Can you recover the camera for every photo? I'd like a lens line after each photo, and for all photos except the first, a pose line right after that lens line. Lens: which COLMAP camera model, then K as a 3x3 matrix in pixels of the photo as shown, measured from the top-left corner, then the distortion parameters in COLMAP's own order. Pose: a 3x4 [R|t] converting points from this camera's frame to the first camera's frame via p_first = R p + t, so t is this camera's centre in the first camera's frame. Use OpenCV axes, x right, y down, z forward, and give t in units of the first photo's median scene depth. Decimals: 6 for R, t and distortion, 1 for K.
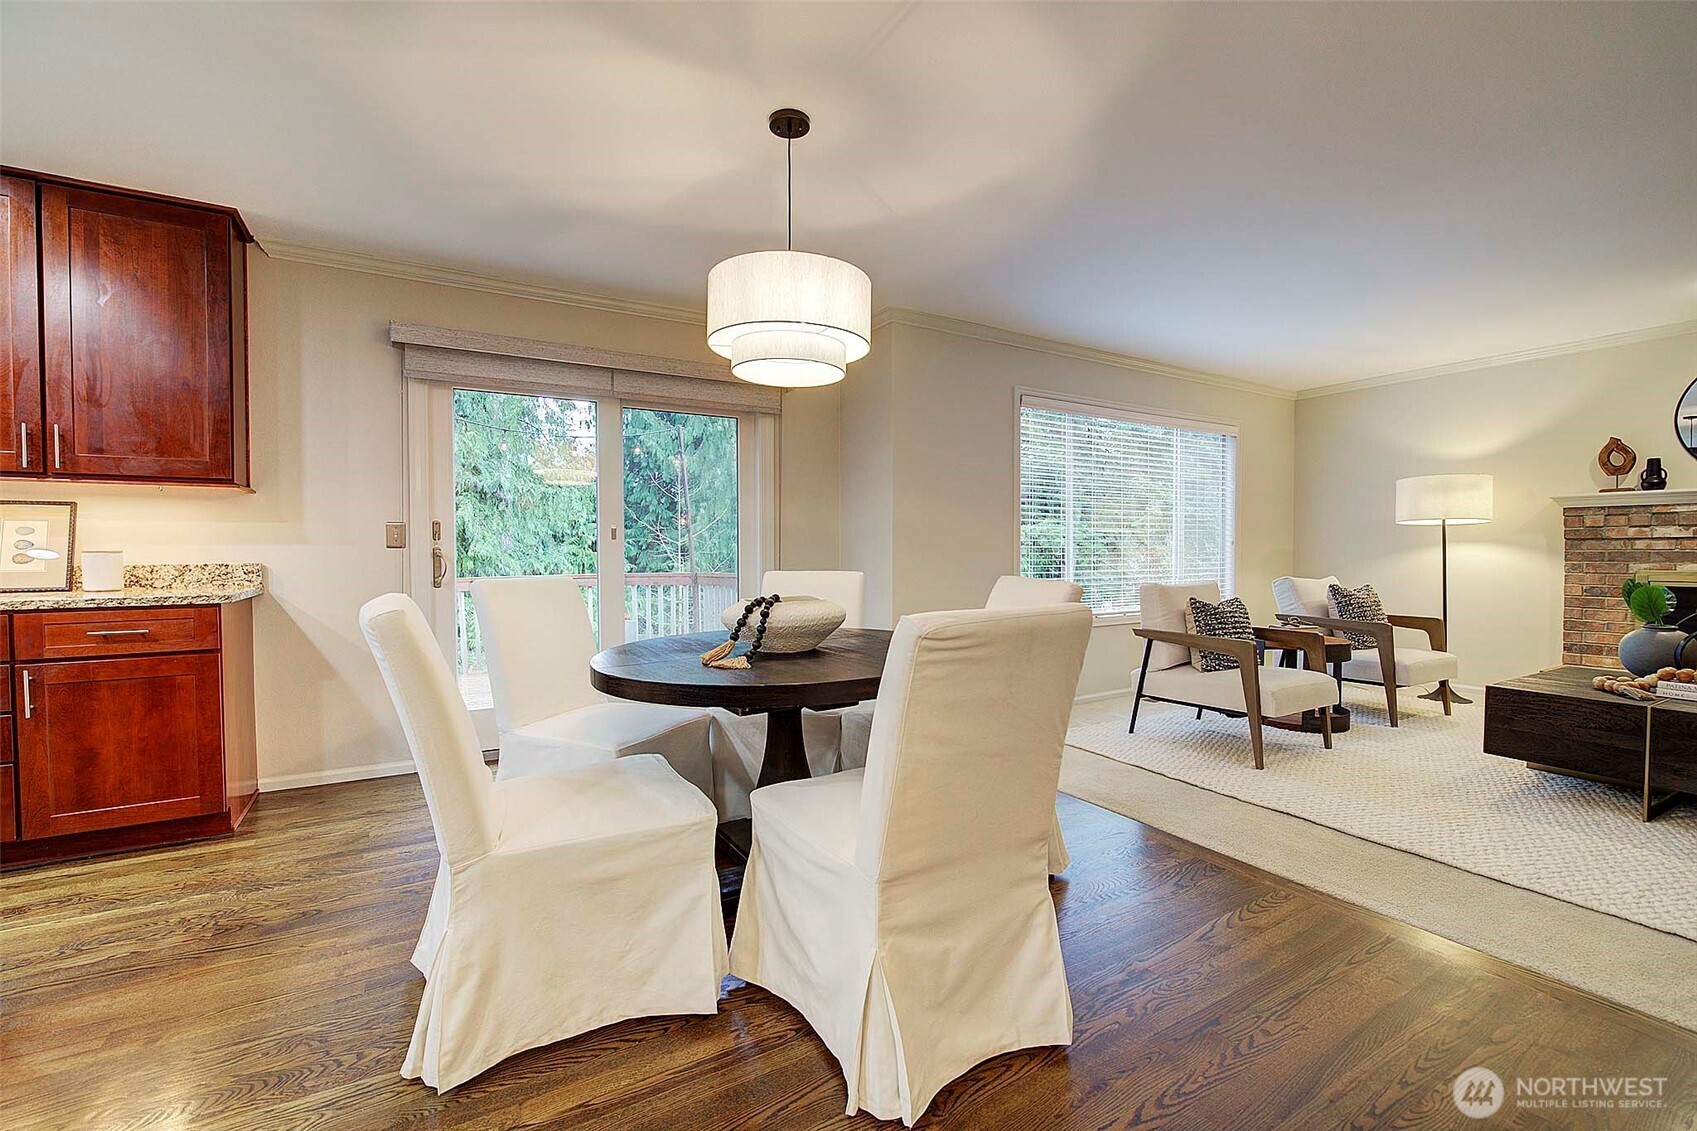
lens RADIAL K [[725.9, 0, 846.5], [0, 725.9, 562.9], [0, 0, 1]] dist [-0.011565, 0.000286]
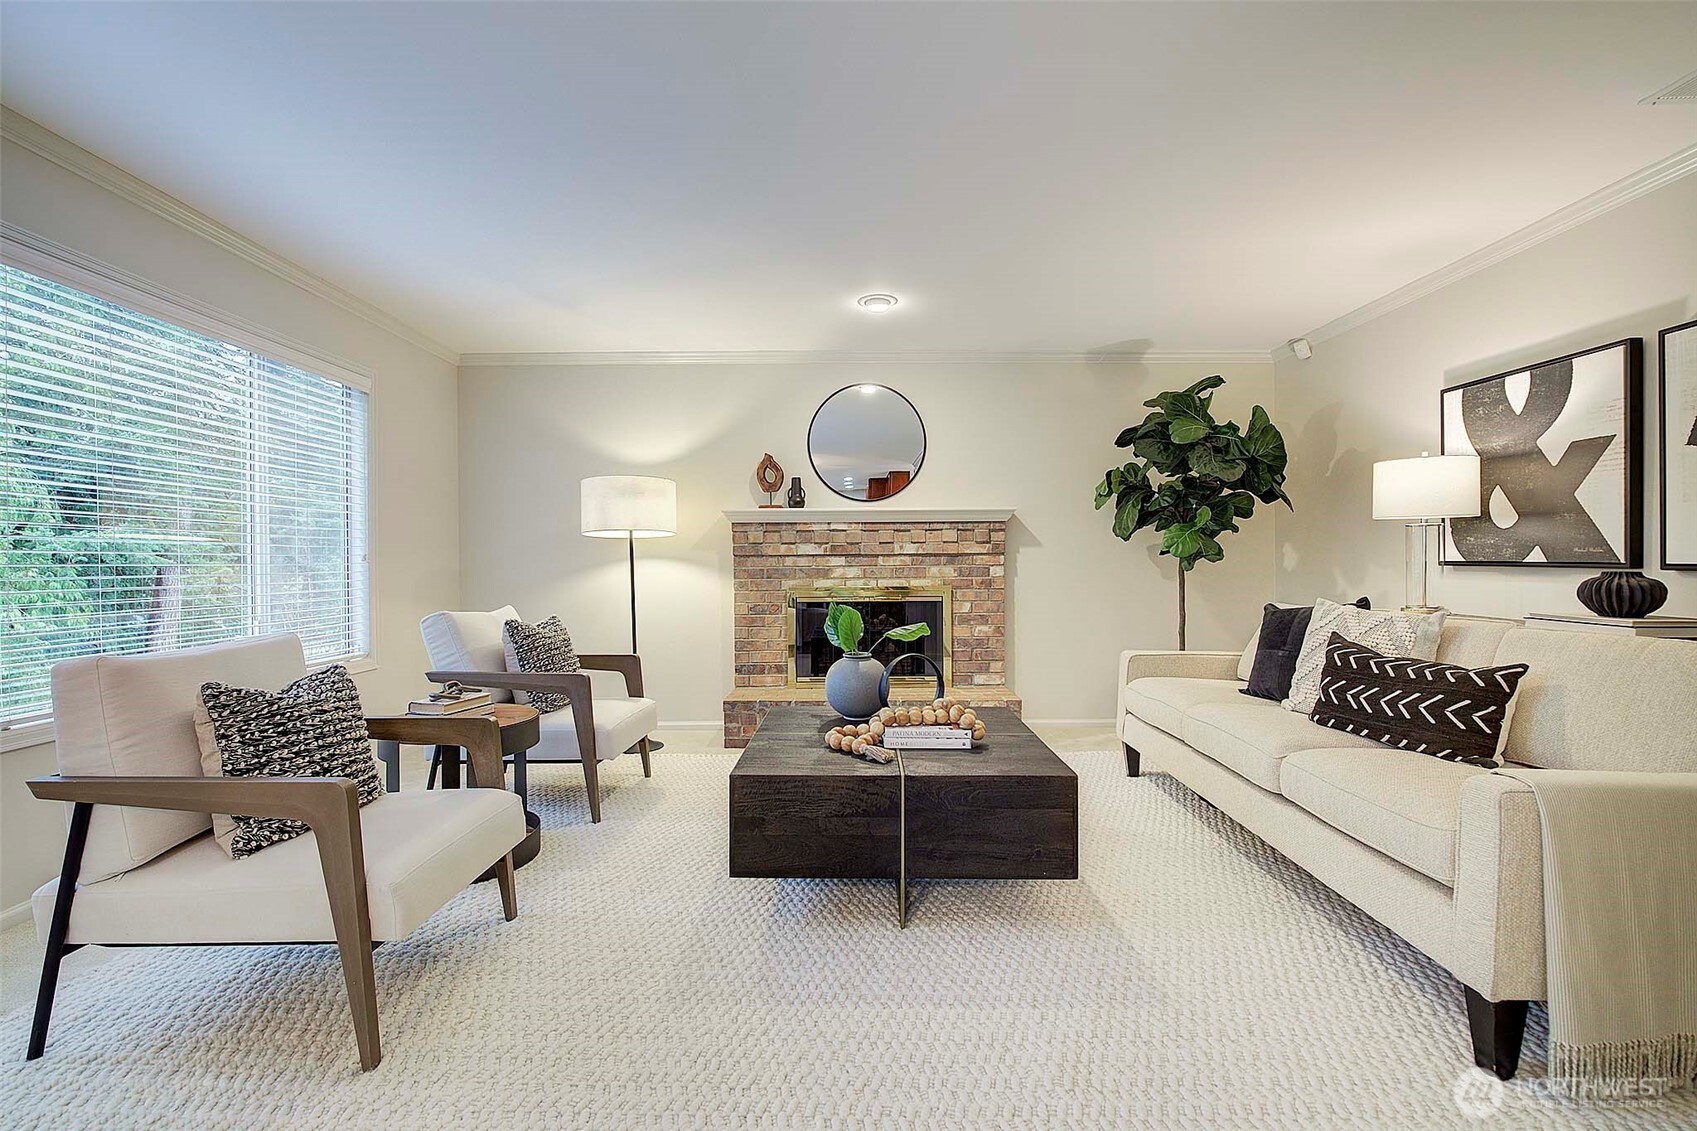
lens RADIAL K [[725.9, 0, 846.4], [0, 725.9, 576.2], [0, 0, 1]] dist [-0.011565, 0.000286]
pose [[0.515732, -0.014870, 0.856621, 0.269054], [0.019785, 0.999789, 0.005443, -0.008654], [-0.856522, 0.014141, 0.515917, 0.399543]]
